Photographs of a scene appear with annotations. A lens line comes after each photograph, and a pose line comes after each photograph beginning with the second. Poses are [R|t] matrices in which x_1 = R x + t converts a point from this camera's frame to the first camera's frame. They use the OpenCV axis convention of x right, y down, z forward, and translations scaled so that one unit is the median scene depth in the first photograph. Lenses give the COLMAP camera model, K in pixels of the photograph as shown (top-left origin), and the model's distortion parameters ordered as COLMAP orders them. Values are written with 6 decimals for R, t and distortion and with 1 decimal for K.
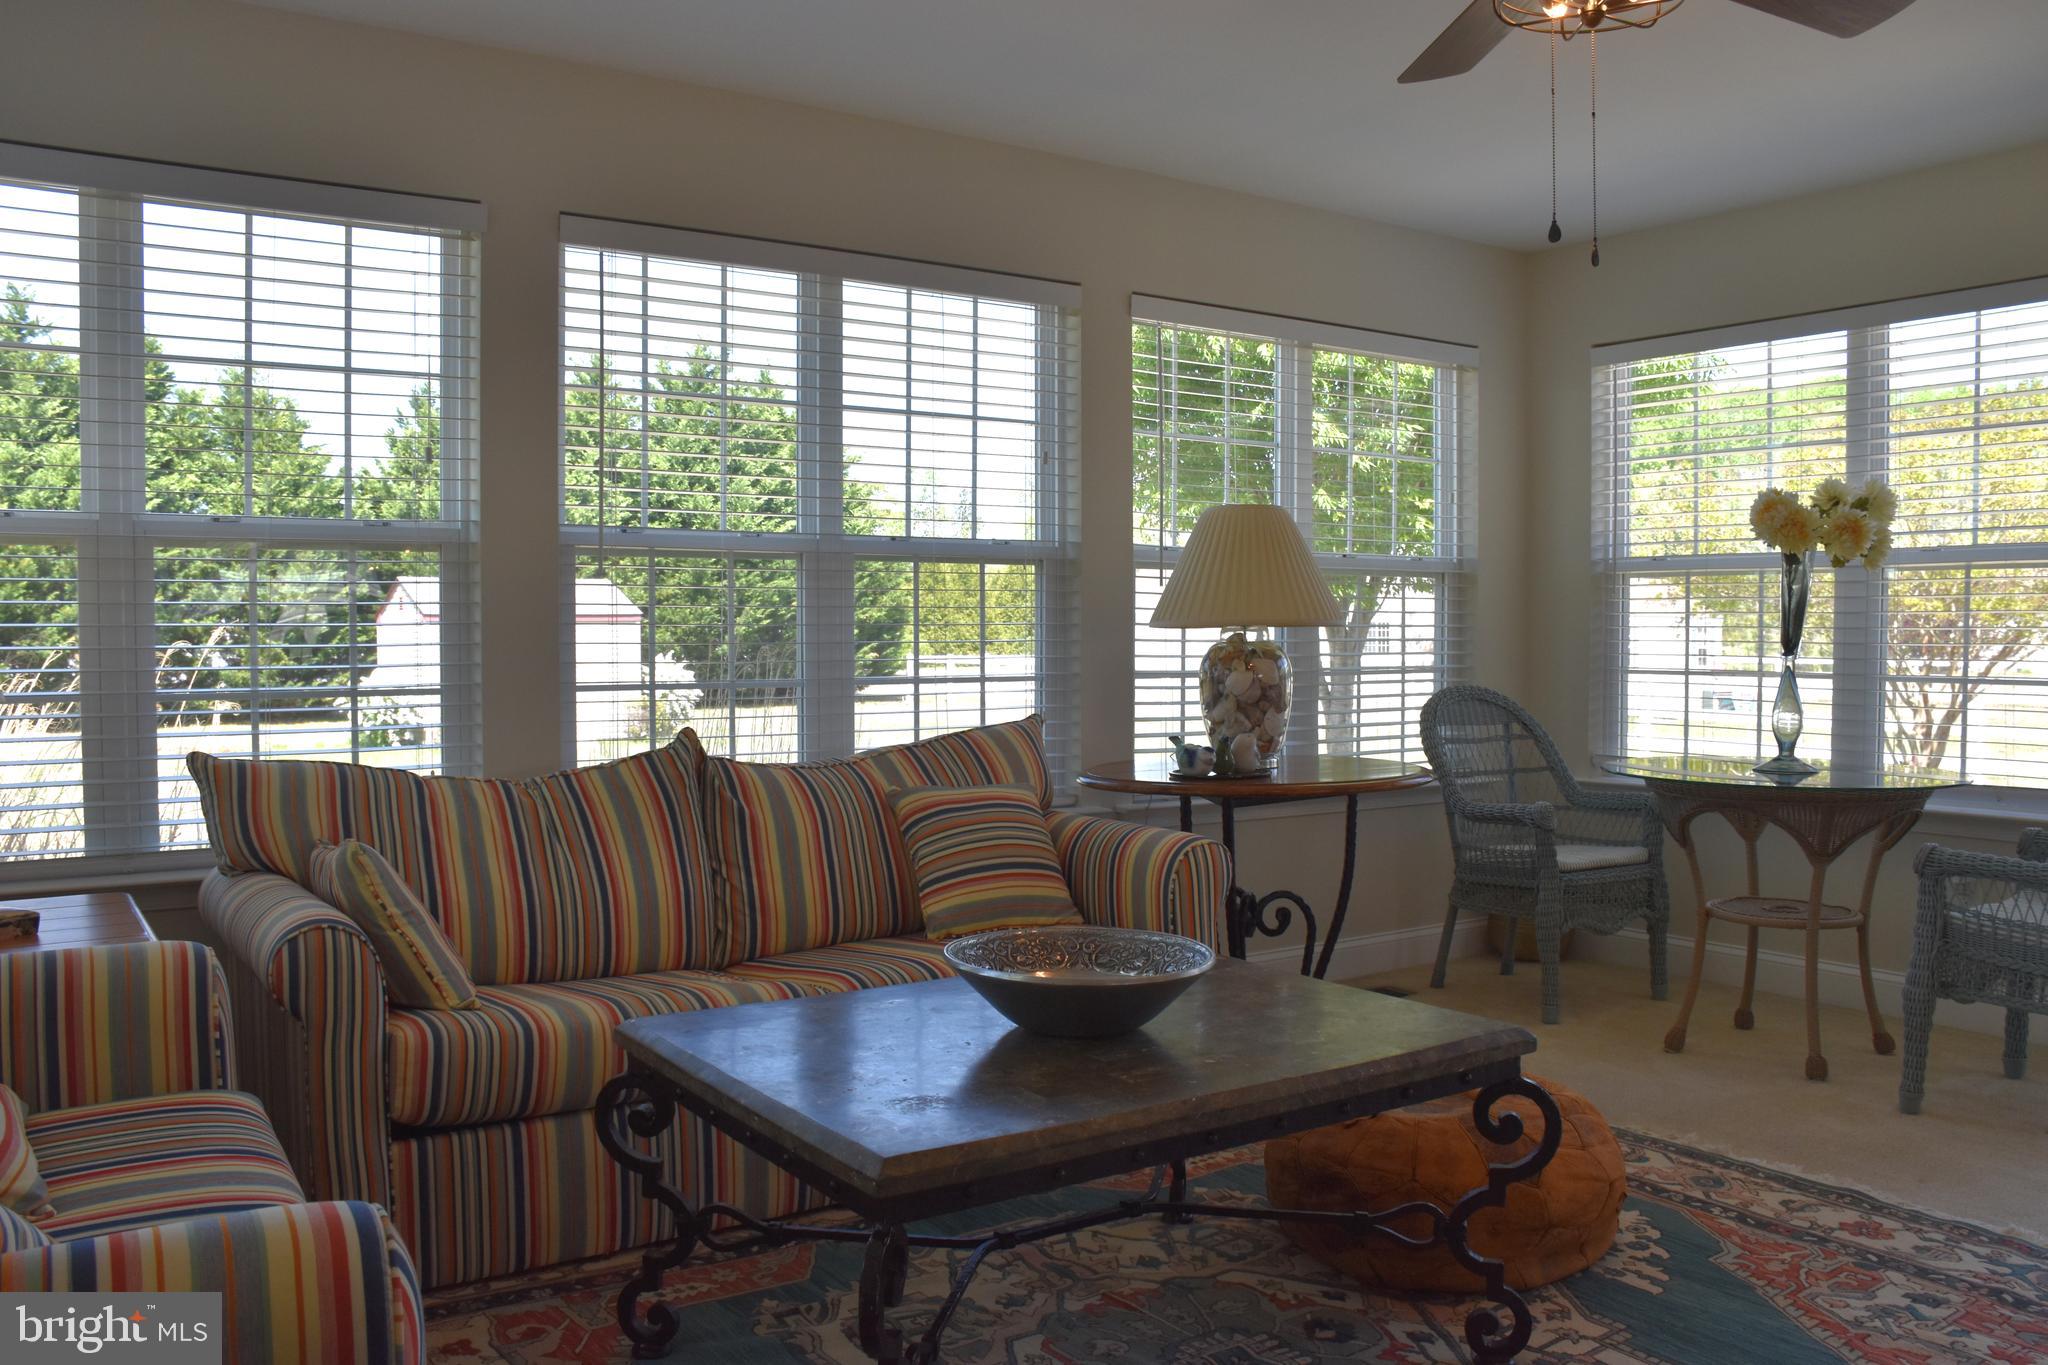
lens RADIAL K [[1623.9, 0, 1024.0], [0, 1623.9, 682.5], [0, 0, 1]] dist [-0.078735, 0.009853]
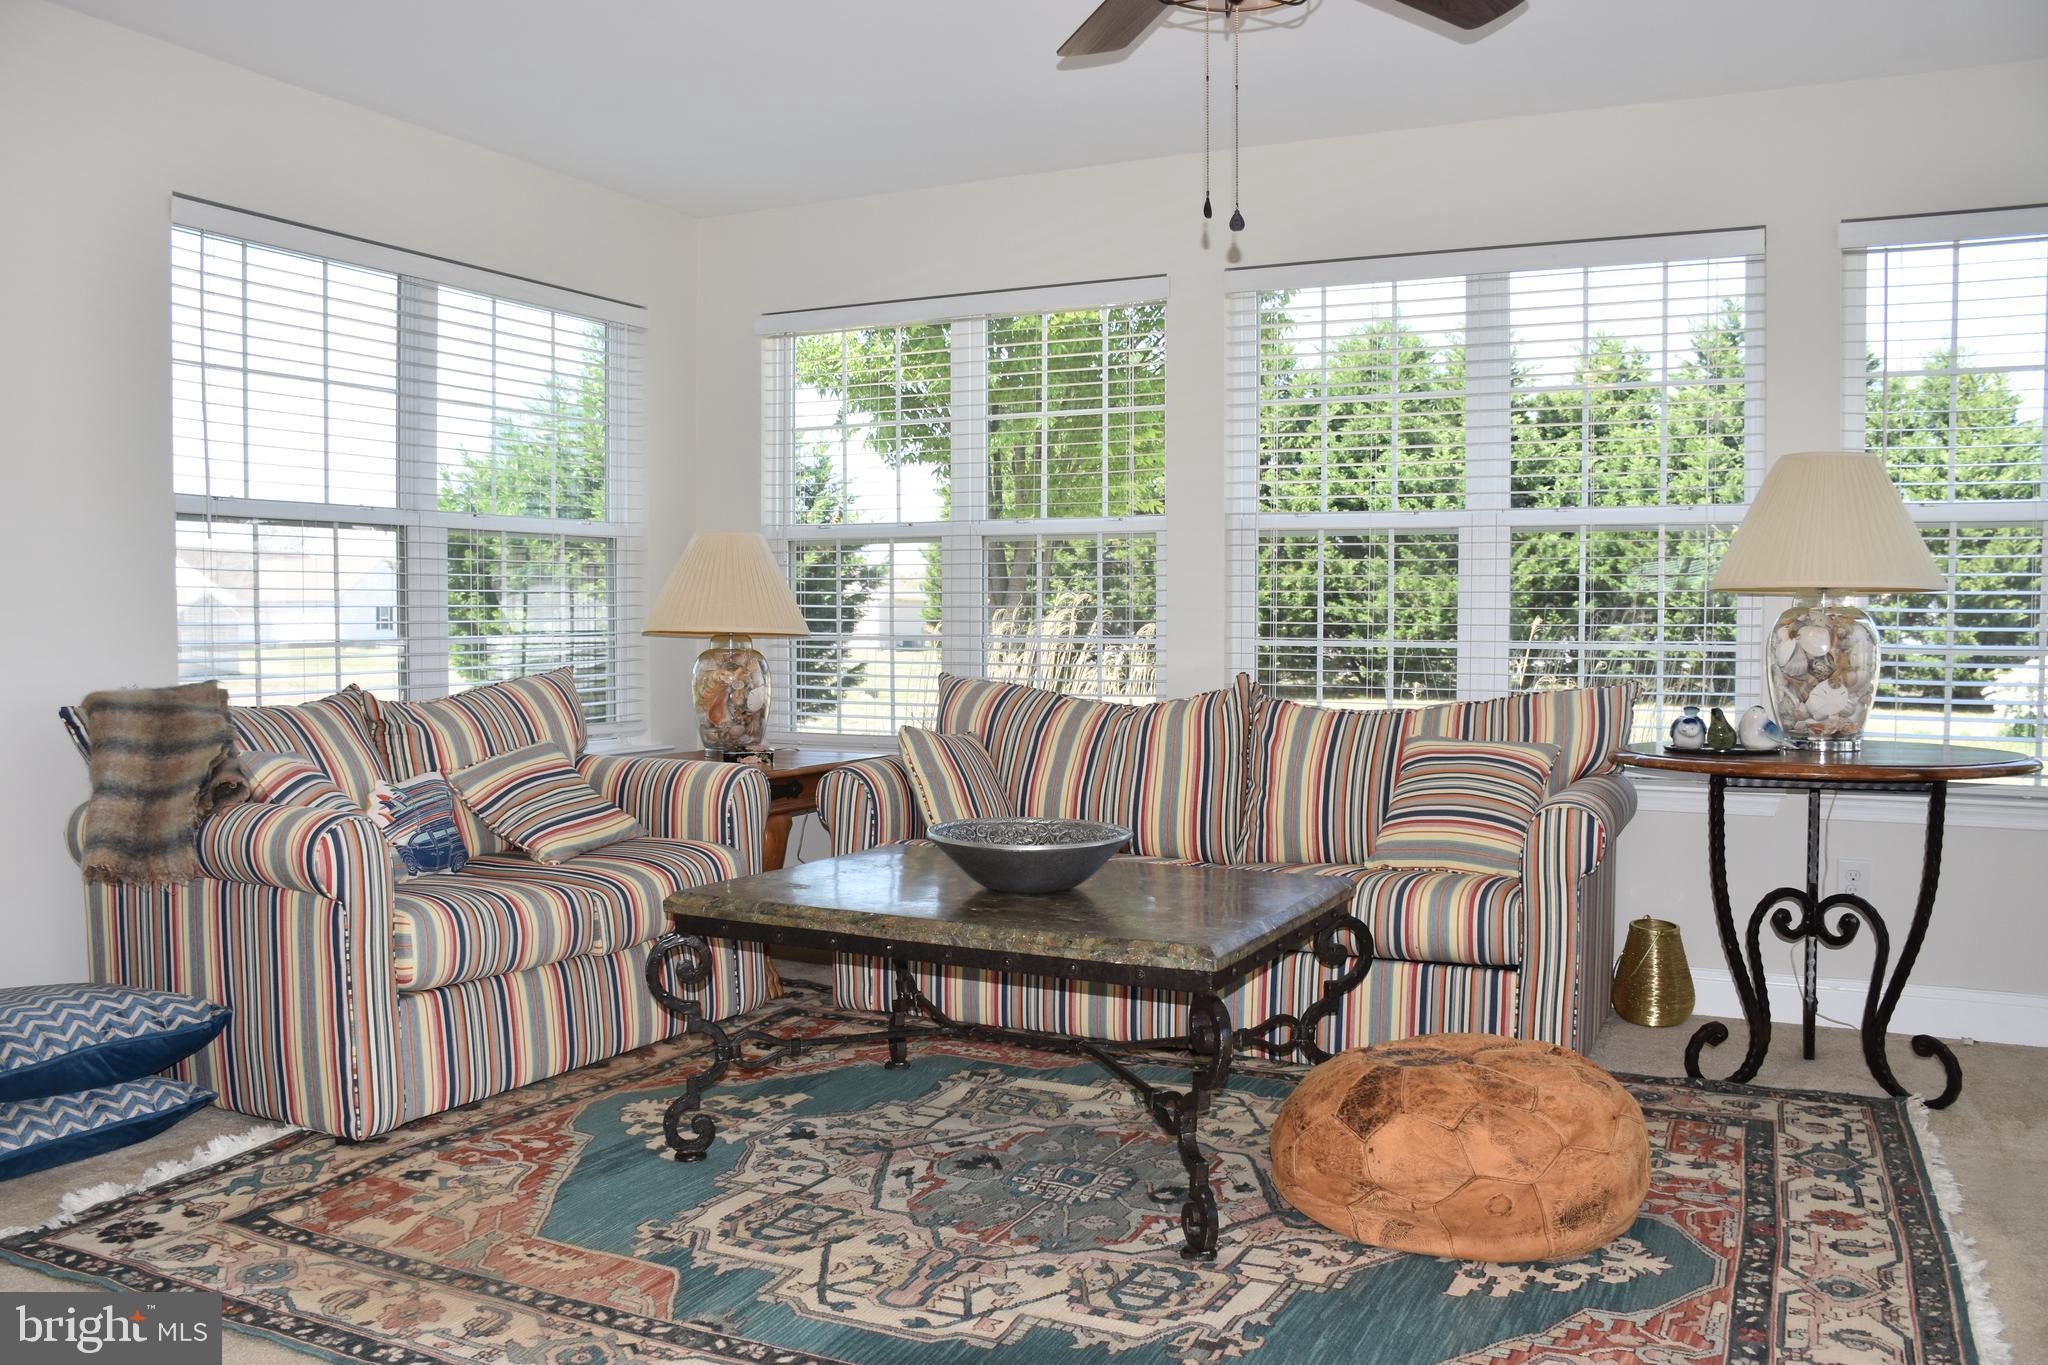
lens RADIAL K [[1623.9, 0, 1024.0], [0, 1623.9, 682.5], [0, 0, 1]] dist [-0.078735, 0.009853]
pose [[0.489129, 0.037067, -0.871423, 0.898386], [-0.029859, 0.999223, 0.025743, 0.007677], [0.871700, 0.013428, 0.489856, 0.264266]]
